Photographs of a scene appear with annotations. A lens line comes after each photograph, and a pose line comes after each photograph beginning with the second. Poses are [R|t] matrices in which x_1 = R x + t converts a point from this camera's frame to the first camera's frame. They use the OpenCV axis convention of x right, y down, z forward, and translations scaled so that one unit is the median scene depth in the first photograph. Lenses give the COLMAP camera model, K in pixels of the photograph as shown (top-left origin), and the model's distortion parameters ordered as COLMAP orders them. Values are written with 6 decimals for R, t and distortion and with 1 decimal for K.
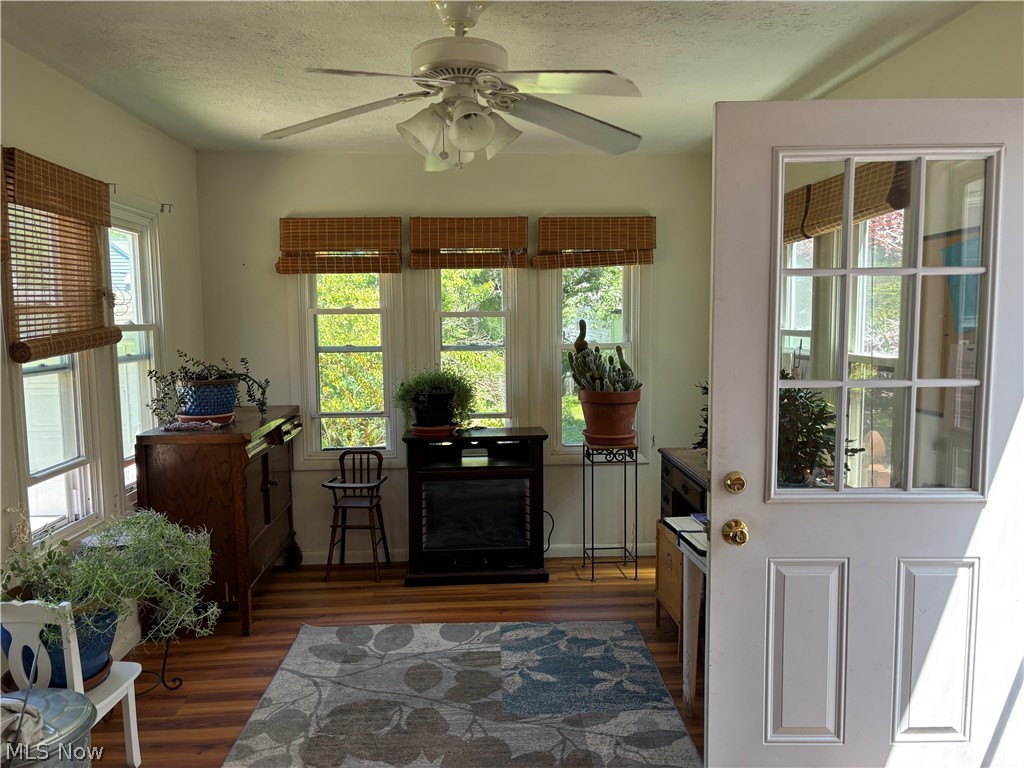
lens RADIAL K [[777.8, 0, 512.7], [0, 777.8, 381.3], [0, 0, 1]] dist [-0.000532, 0.000007]
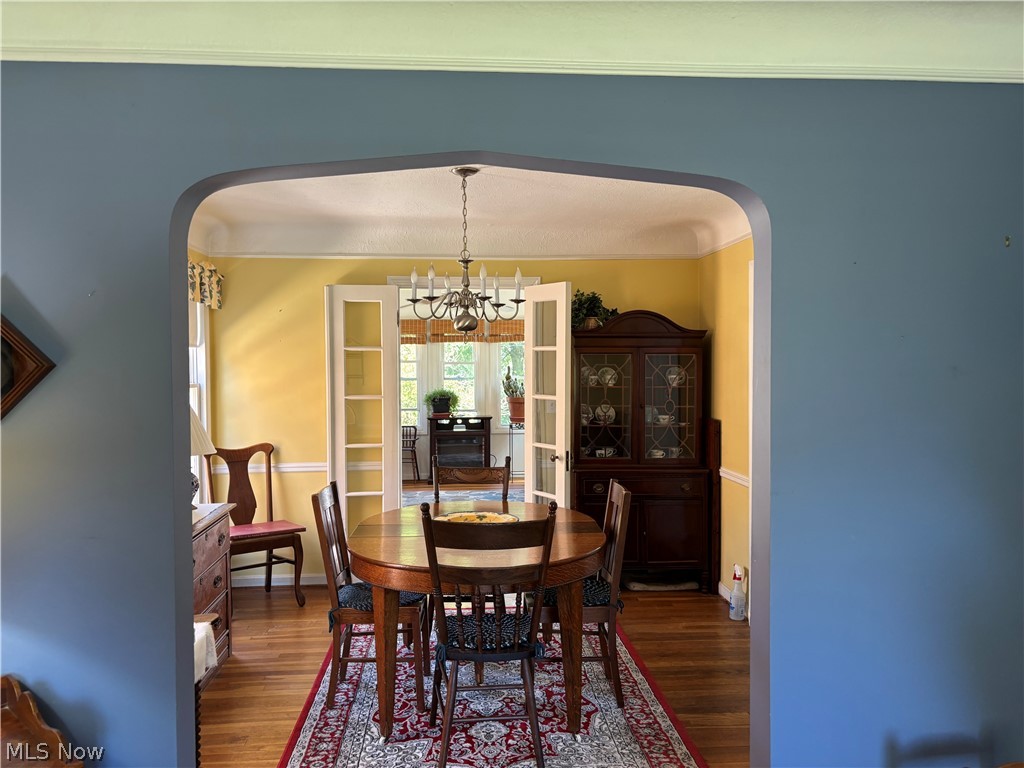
lens RADIAL K [[777.8, 0, 511.5], [0, 777.8, 385.9], [0, 0, 1]] dist [-0.000532, 0.000007]
pose [[0.999814, 0.002028, 0.019162, 0.054032], [-0.000555, 0.997064, -0.076566, 0.143960], [-0.019261, 0.076541, 0.996880, -1.171919]]
